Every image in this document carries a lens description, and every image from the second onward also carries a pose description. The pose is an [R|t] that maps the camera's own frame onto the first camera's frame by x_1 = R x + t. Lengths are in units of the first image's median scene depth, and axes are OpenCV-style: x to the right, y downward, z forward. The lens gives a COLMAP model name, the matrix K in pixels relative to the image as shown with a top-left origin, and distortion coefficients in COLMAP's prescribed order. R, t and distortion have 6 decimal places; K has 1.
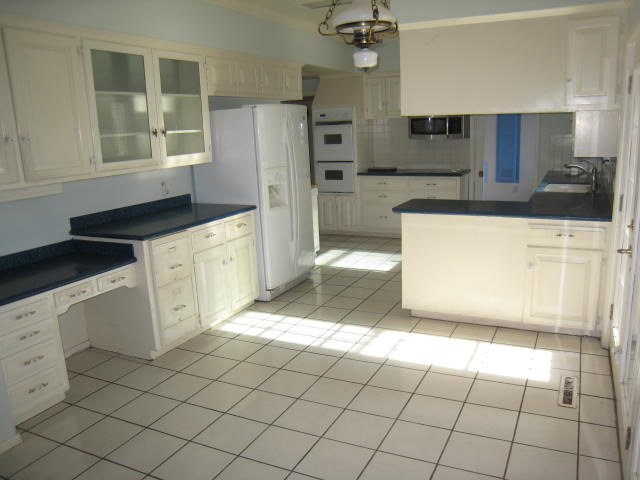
lens RADIAL K [[516.2, 0, 320.0], [0, 516.2, 240.0], [0, 0, 1]] dist [-0.157852, 0.000484]
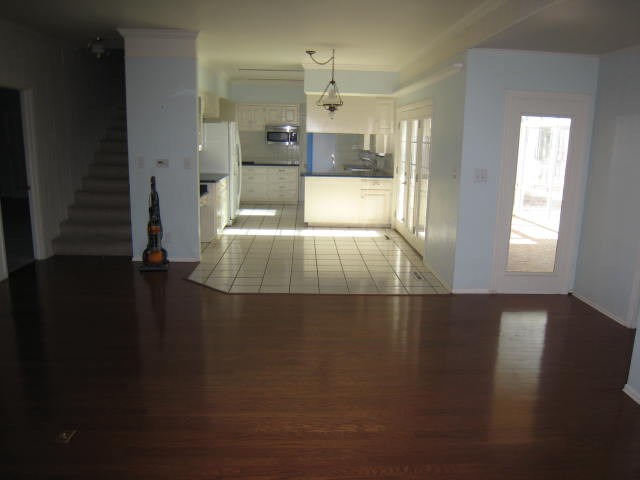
lens RADIAL K [[516.2, 0, 320.0], [0, 516.2, 240.0], [0, 0, 1]] dist [-0.157852, 0.000484]
pose [[0.877163, -0.032168, 0.479115, -0.876325], [0.040304, 0.999165, -0.006703, 0.242432], [-0.478499, 0.025190, 0.877727, -0.985630]]
